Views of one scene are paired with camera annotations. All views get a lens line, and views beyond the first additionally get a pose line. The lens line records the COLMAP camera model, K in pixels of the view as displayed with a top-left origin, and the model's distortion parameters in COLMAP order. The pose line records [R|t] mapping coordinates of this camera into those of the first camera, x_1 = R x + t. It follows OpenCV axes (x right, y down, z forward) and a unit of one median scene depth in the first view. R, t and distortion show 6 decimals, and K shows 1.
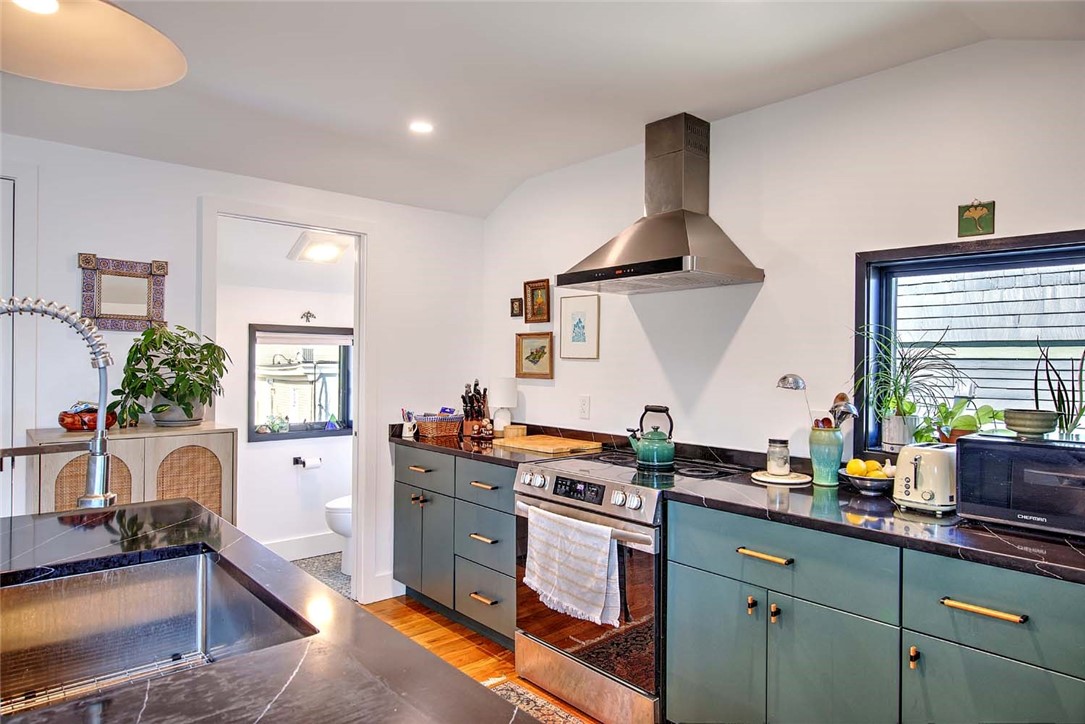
lens RADIAL K [[664.7, 0, 547.6], [0, 664.7, 363.0], [0, 0, 1]] dist [0.002407, -0.010575]
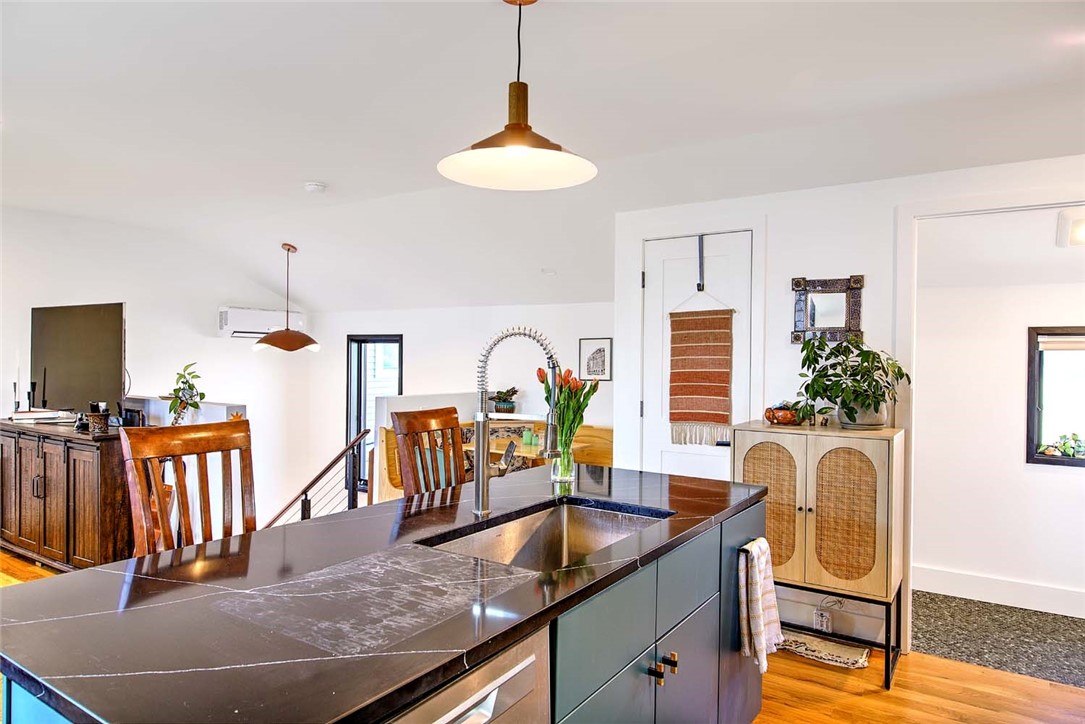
lens RADIAL K [[664.7, 0, 547.6], [0, 664.7, 363.0], [0, 0, 1]] dist [0.002407, -0.010575]
pose [[0.258939, -0.001310, -0.965893, 0.337176], [-0.012867, 0.999906, -0.004806, 0.000516], [0.965808, 0.013672, 0.258897, 0.243128]]
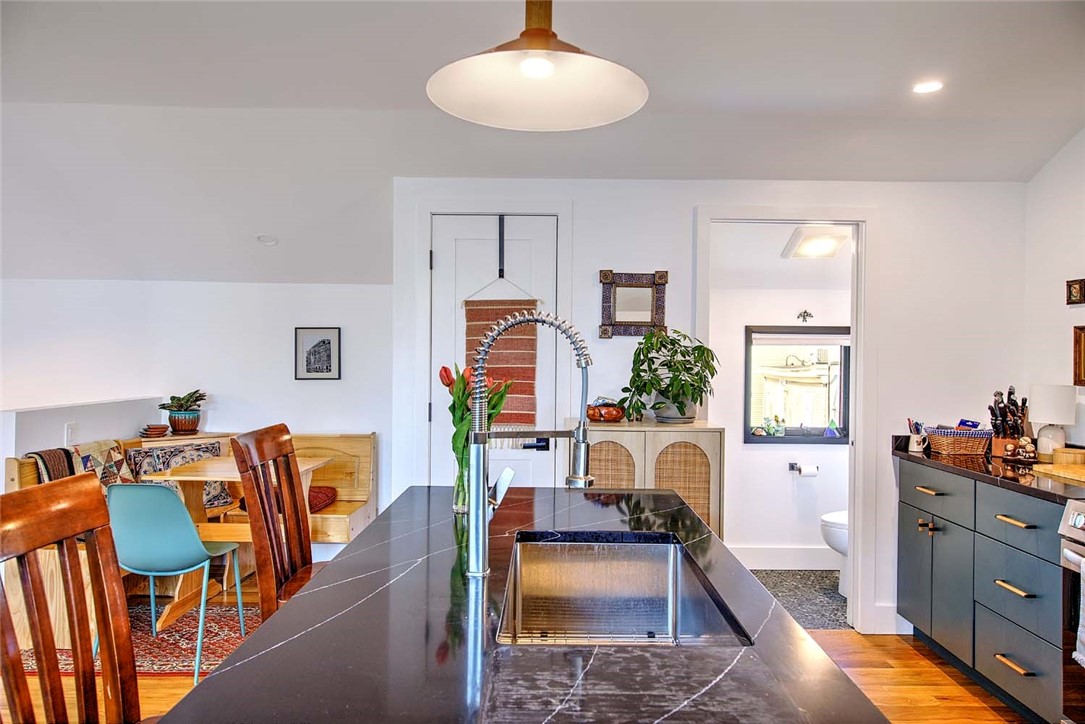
lens RADIAL K [[695.3, 0, 546.3], [0, 695.3, 363.7], [0, 0, 1]] dist [-0.001404, -0.006635]
pose [[0.747939, 0.003661, -0.663758, 0.035891], [-0.004803, 0.999988, 0.000103, 0.000030], [0.663750, 0.003111, 0.747948, 0.018439]]
